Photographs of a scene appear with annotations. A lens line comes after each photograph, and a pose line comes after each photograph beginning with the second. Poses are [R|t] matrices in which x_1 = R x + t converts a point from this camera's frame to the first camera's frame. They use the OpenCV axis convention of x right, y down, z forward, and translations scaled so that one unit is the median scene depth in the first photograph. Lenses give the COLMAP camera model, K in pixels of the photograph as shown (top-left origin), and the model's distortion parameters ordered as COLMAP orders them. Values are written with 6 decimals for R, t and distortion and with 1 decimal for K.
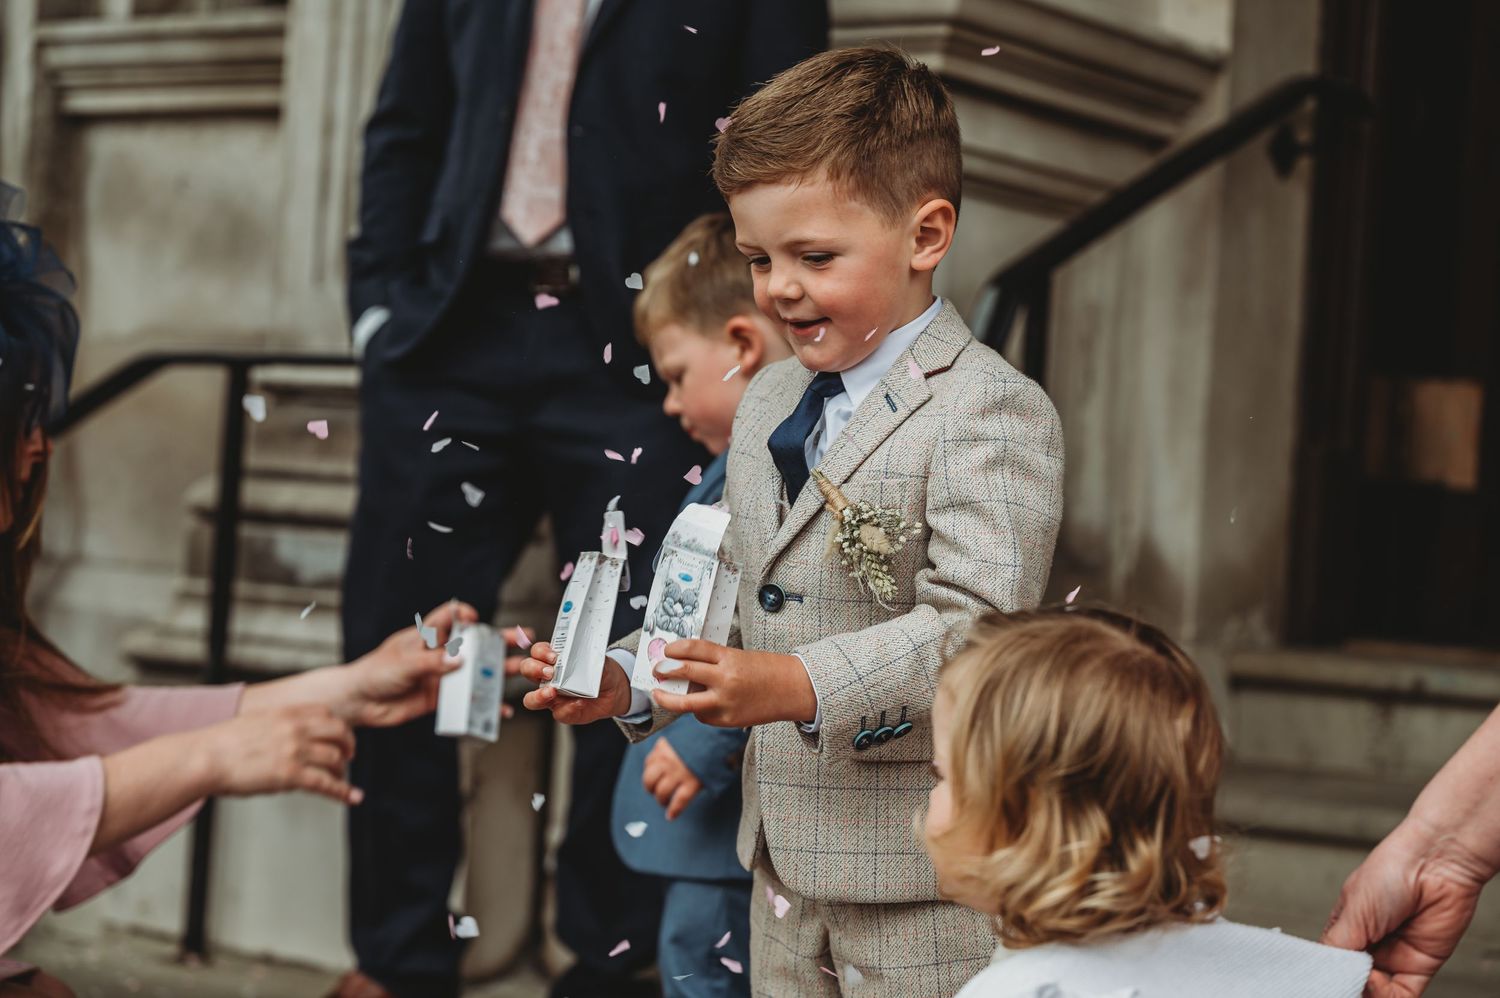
lens RADIAL K [[3041.9, 0, 742.3], [0, 3041.9, 507.5], [0, 0, 1]] dist [0.013715, 0.000000]
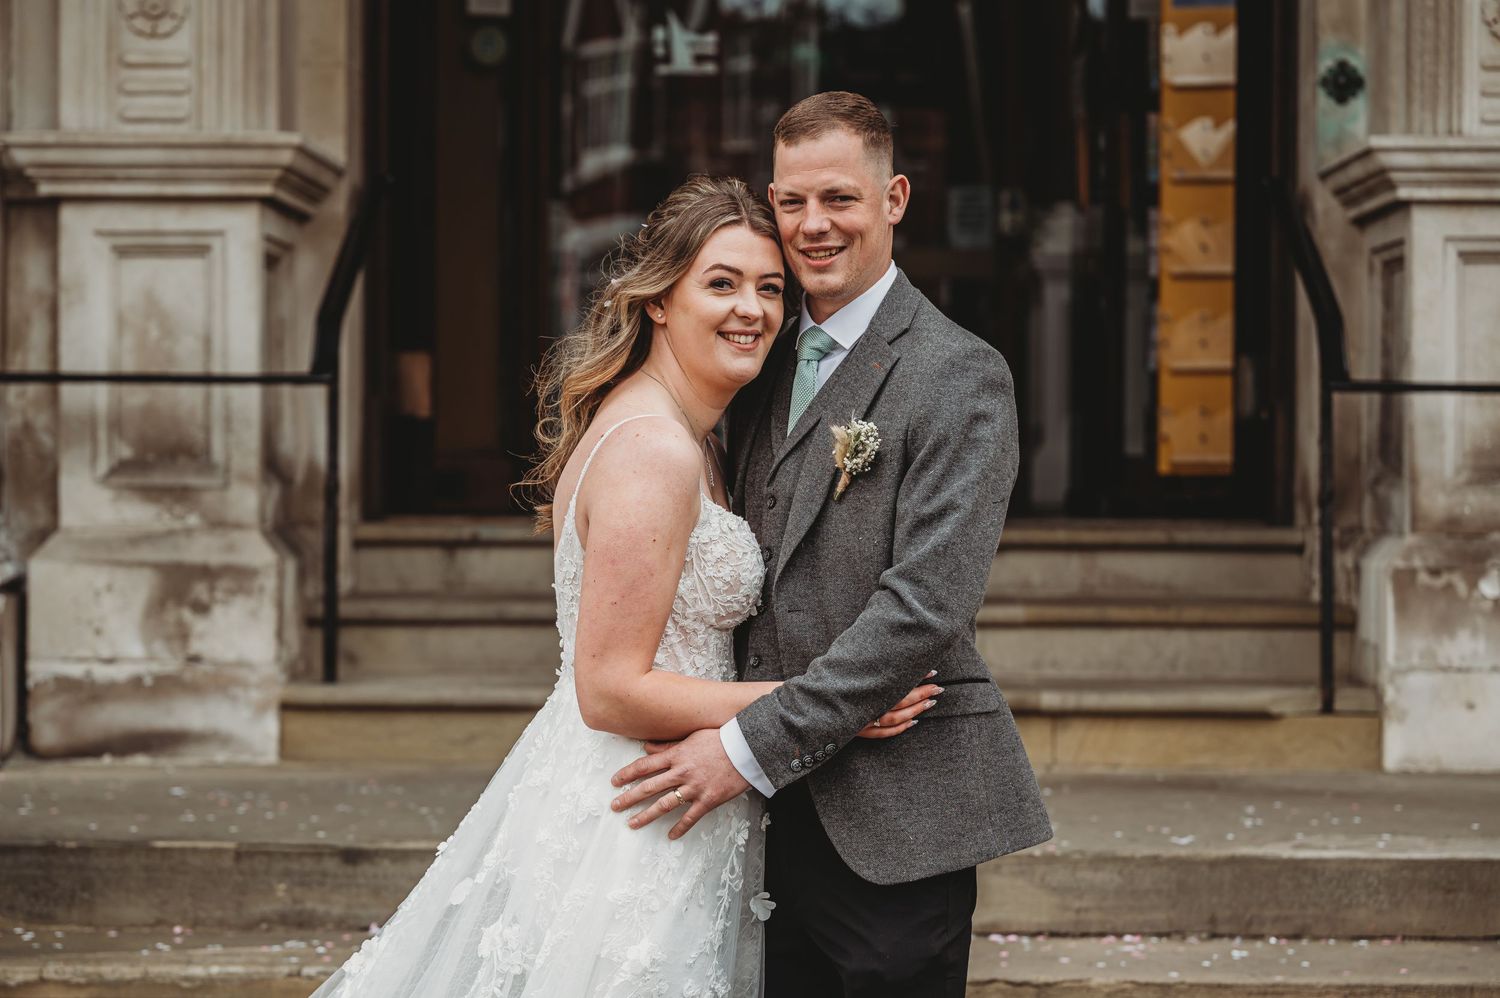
lens RADIAL K [[3387.9, 0, 743.9], [0, 3387.9, 540.2], [0, 0, 1]] dist [0.004785, 0.000000]
pose [[0.829658, -0.071560, 0.553667, -0.688196], [0.048648, 0.997245, 0.055993, -0.037660], [-0.556149, -0.019521, 0.830853, -0.649069]]
